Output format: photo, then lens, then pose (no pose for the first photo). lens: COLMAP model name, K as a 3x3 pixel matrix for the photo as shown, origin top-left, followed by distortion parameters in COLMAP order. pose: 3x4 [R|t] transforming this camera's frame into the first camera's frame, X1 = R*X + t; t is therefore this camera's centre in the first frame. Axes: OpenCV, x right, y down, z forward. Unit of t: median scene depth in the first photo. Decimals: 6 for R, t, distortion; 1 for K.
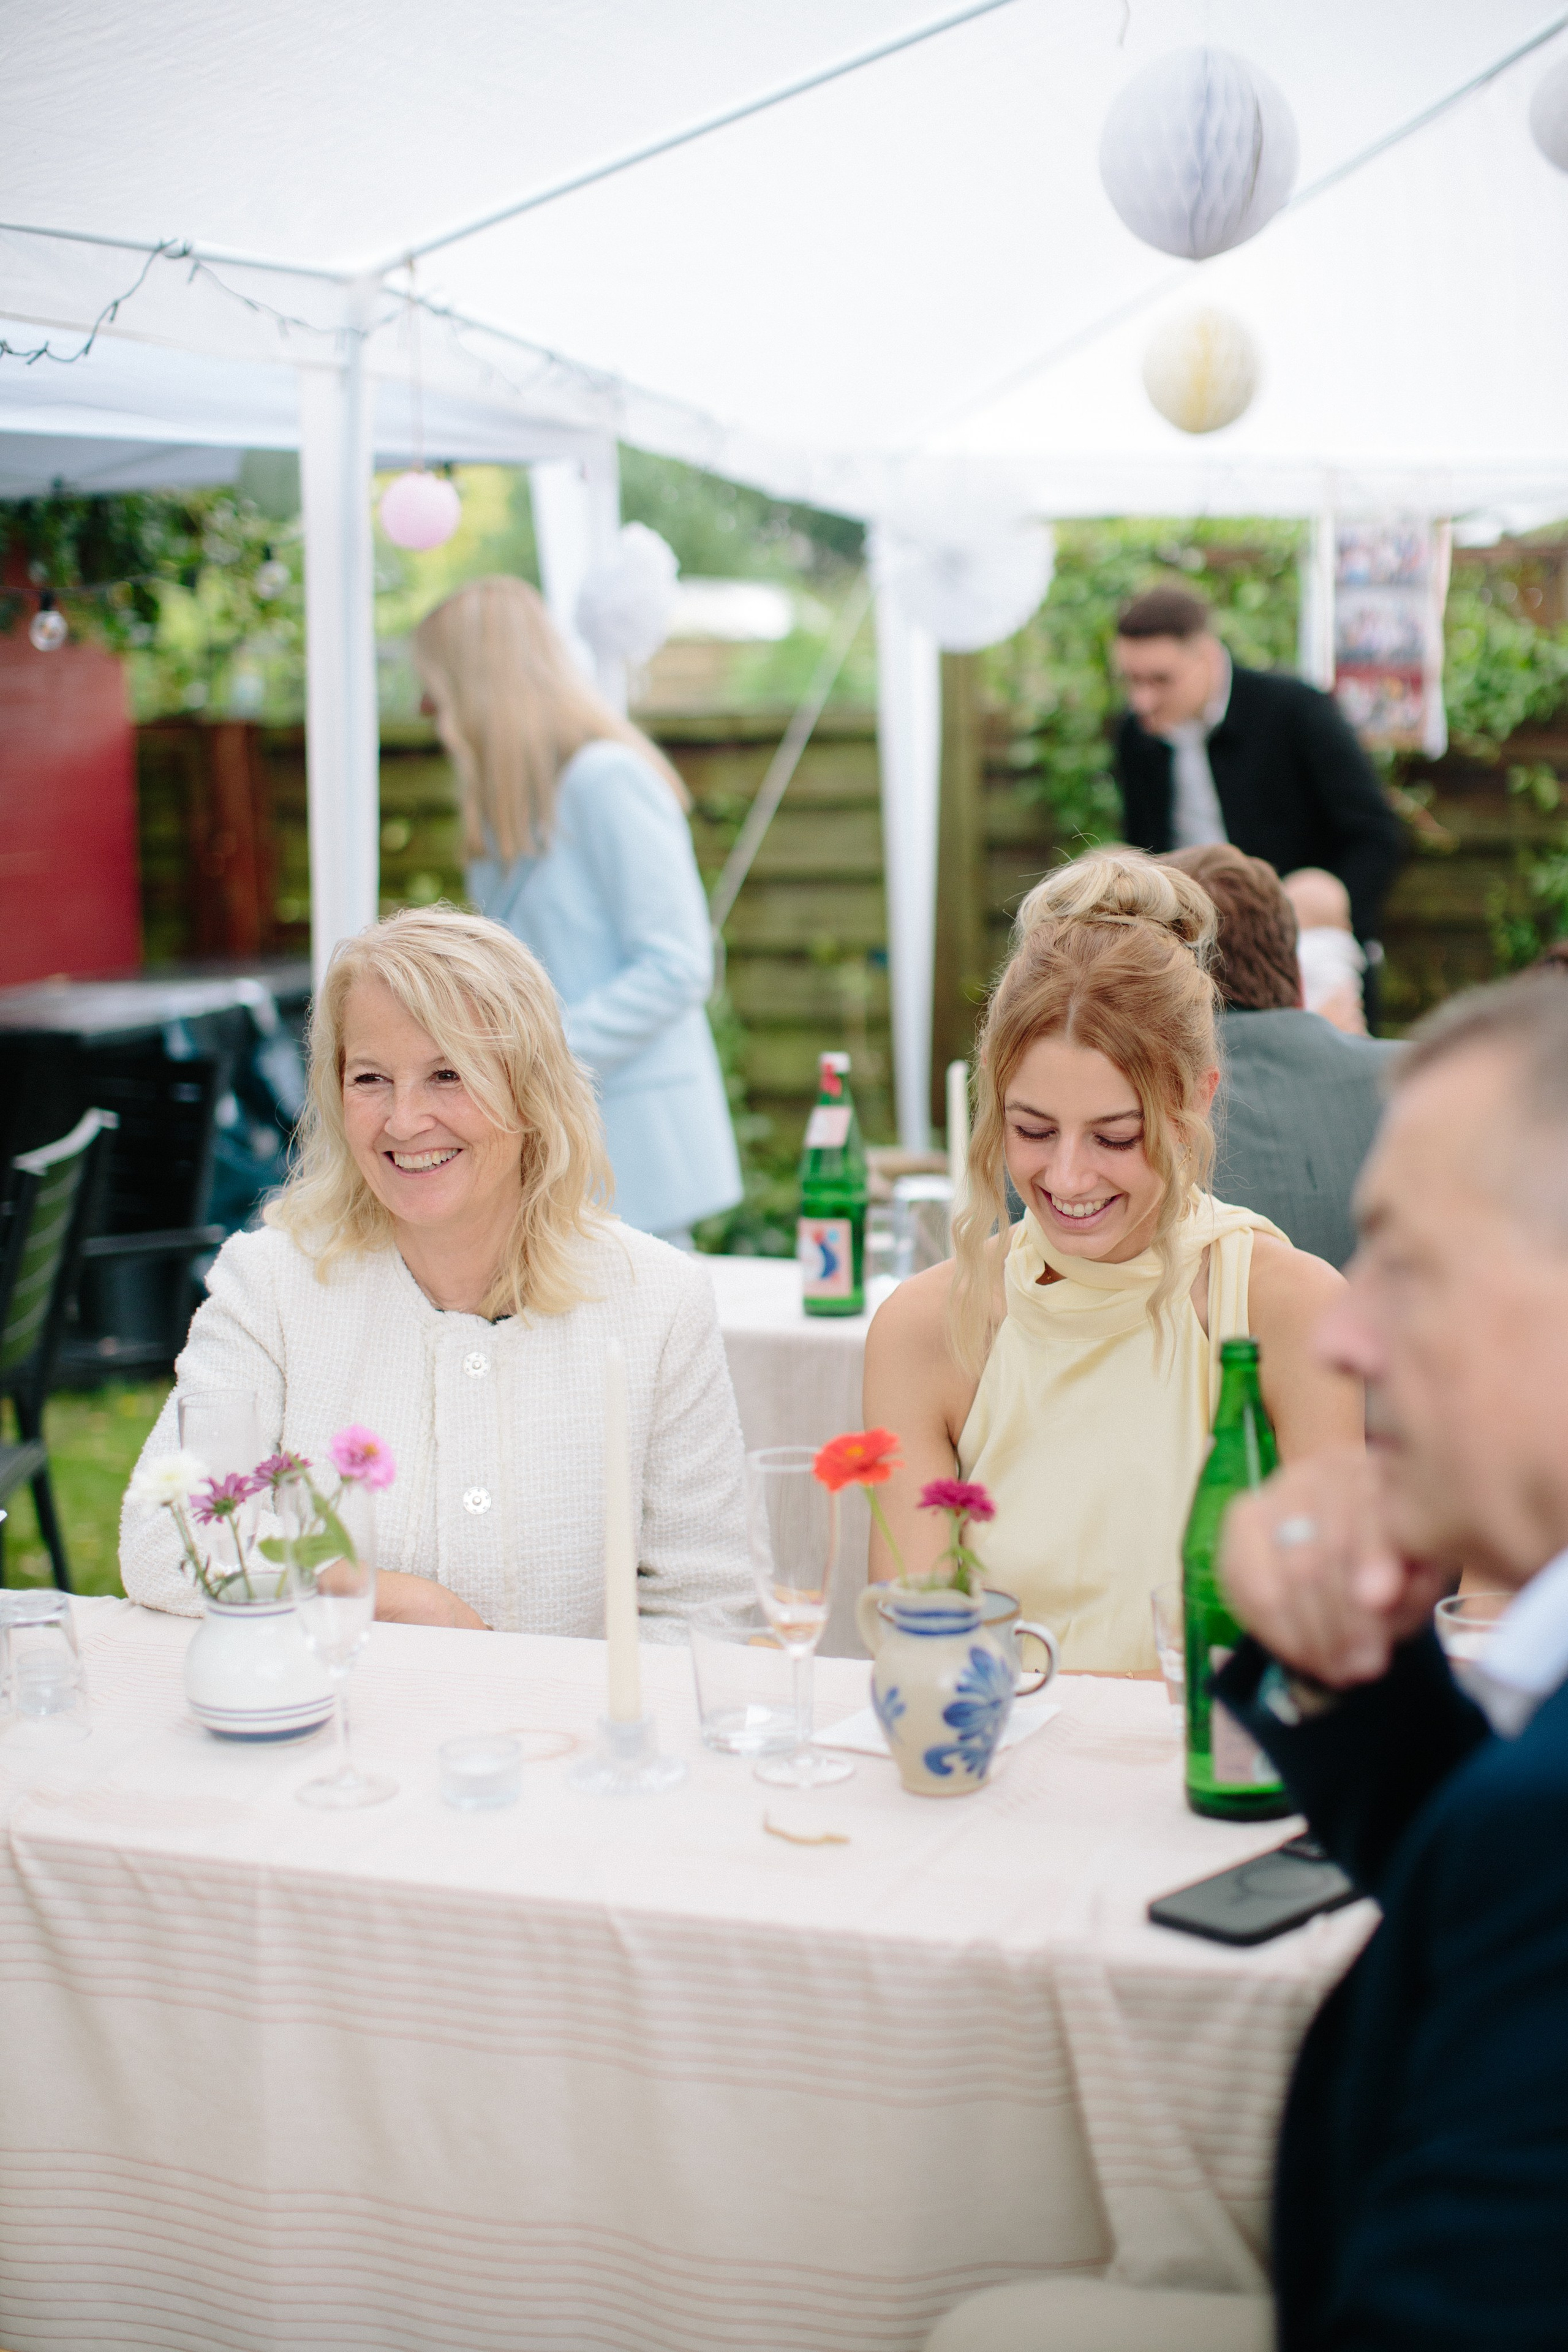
lens RADIAL K [[3191.6, 0, 775.2], [0, 3191.6, 1185.7], [0, 0, 1]] dist [-0.152842, 0.181158]
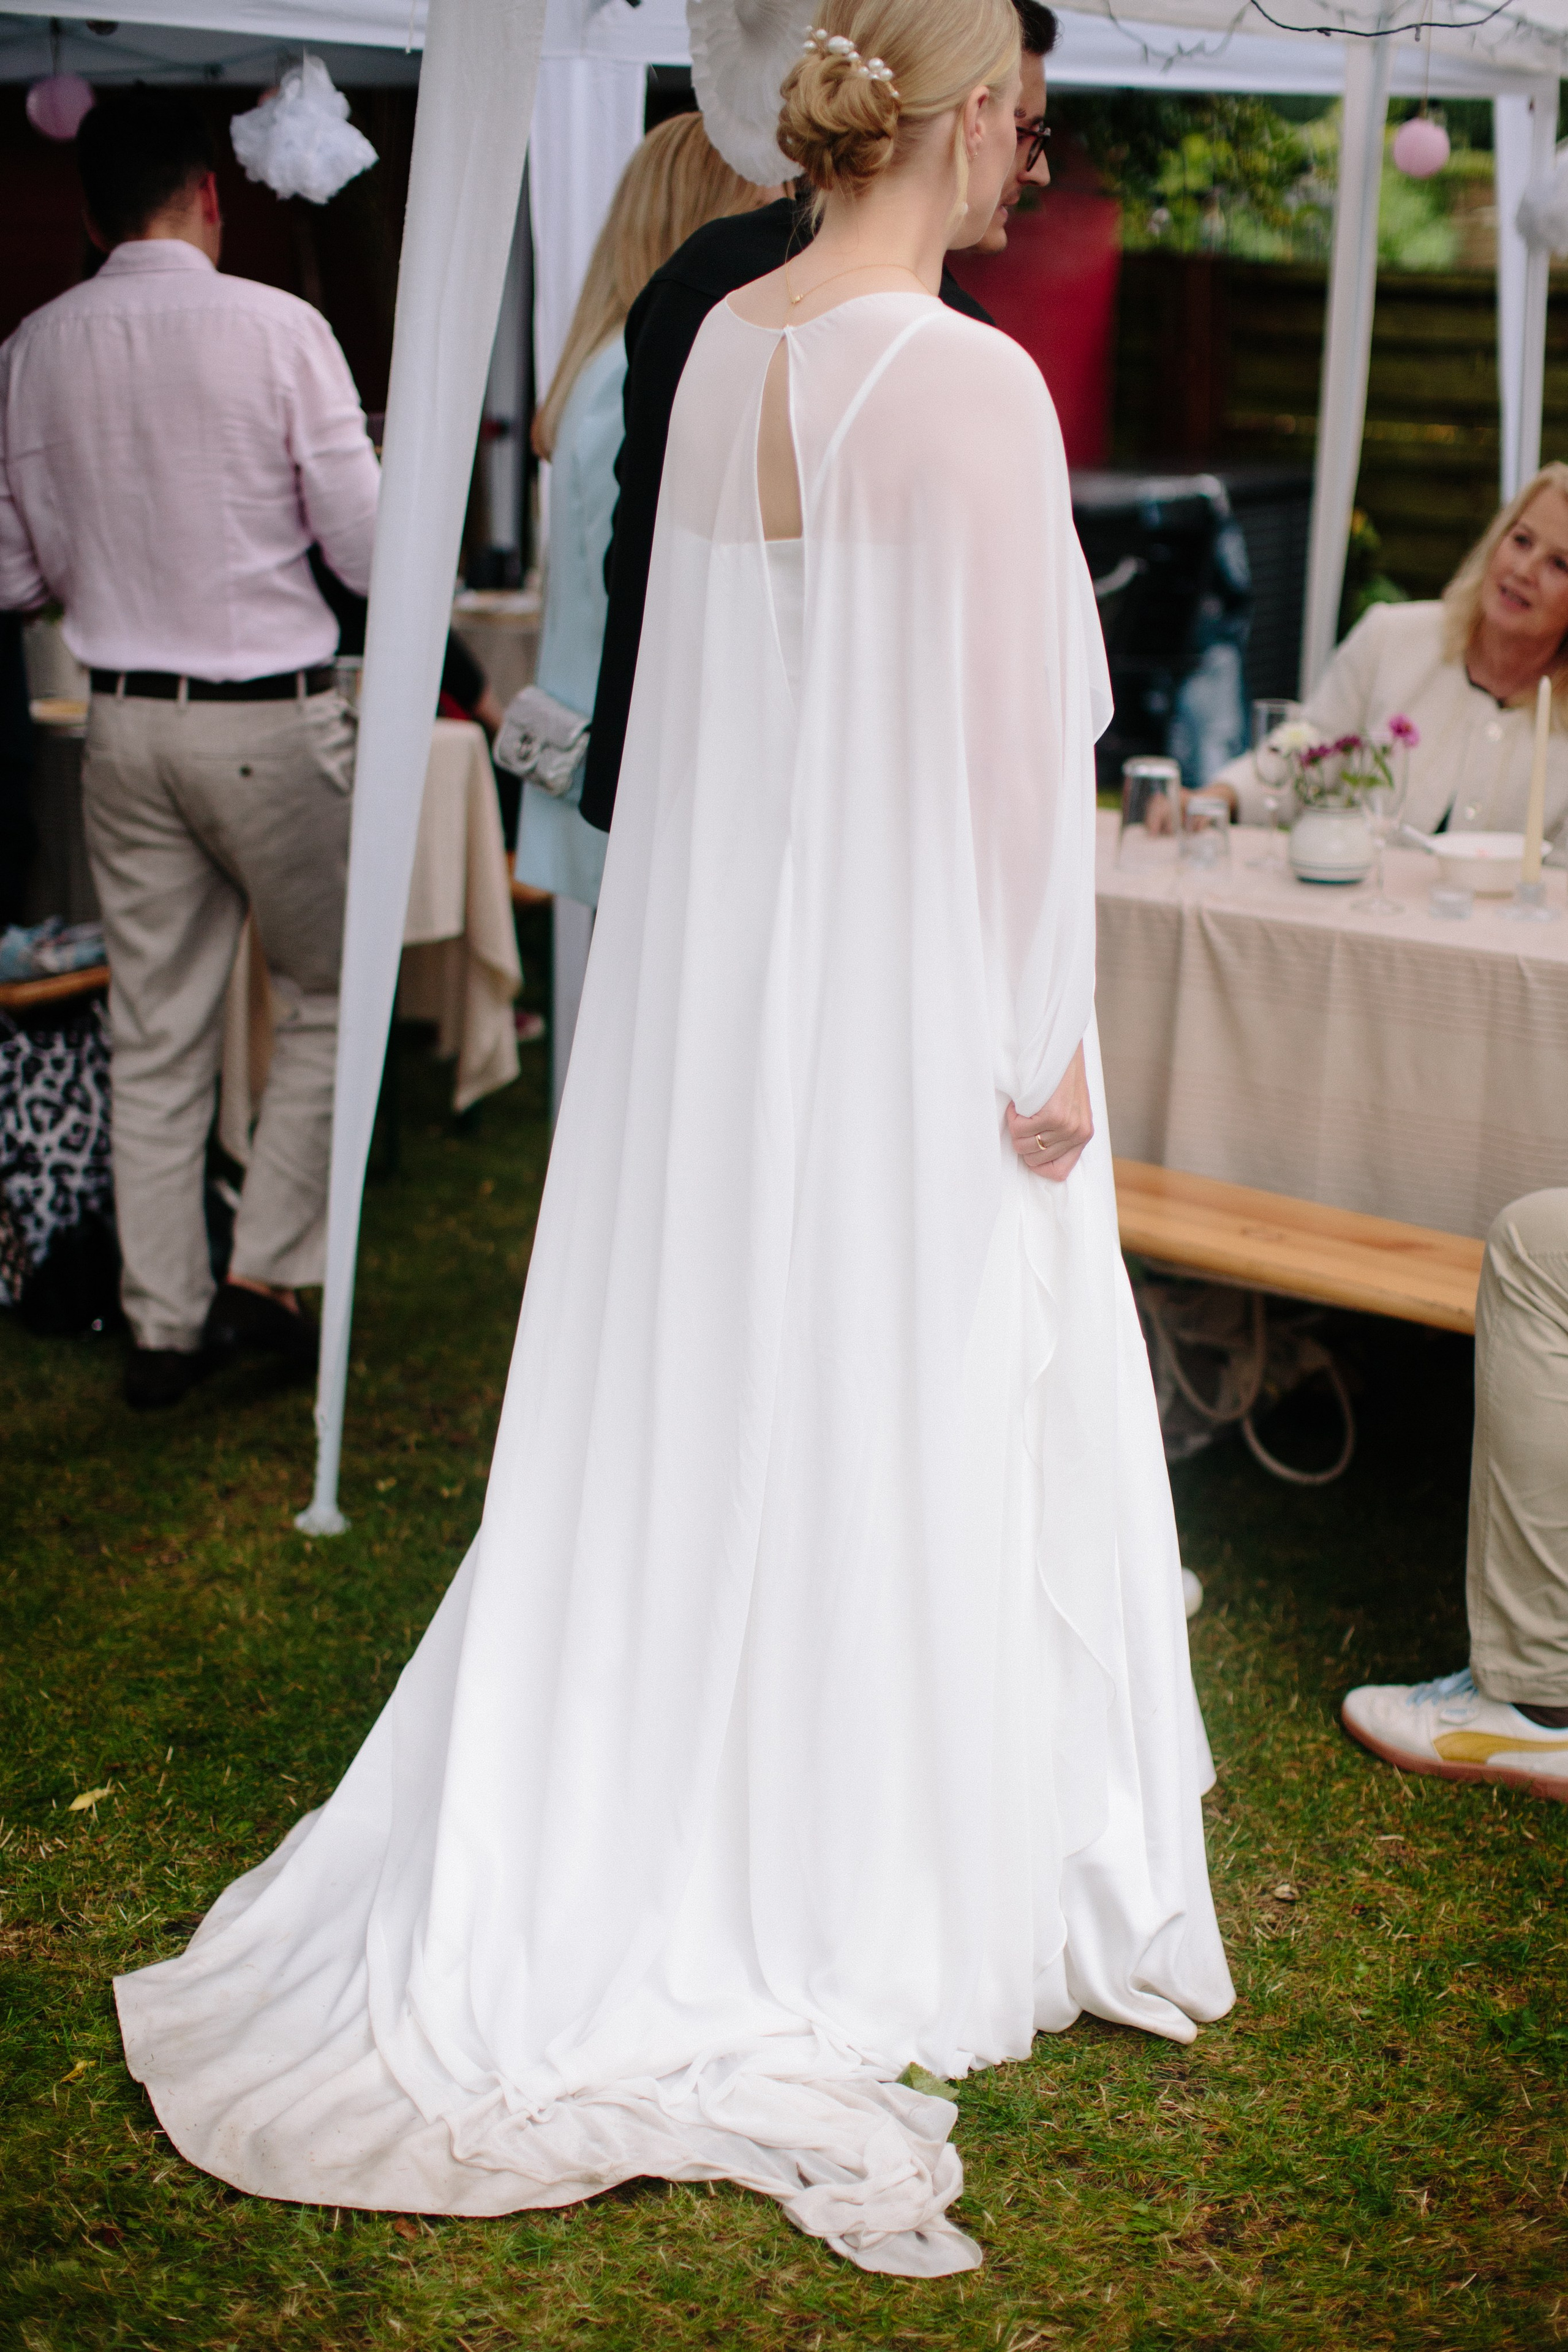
lens RADIAL K [[3191.6, 0, 775.2], [0, 3191.6, 1185.7], [0, 0, 1]] dist [-0.152842, 0.181158]
pose [[0.965322, 0.111915, -0.235858, -0.017731], [-0.074671, 0.984072, 0.161329, 0.079472], [0.250156, -0.138123, 0.958303, -0.952591]]
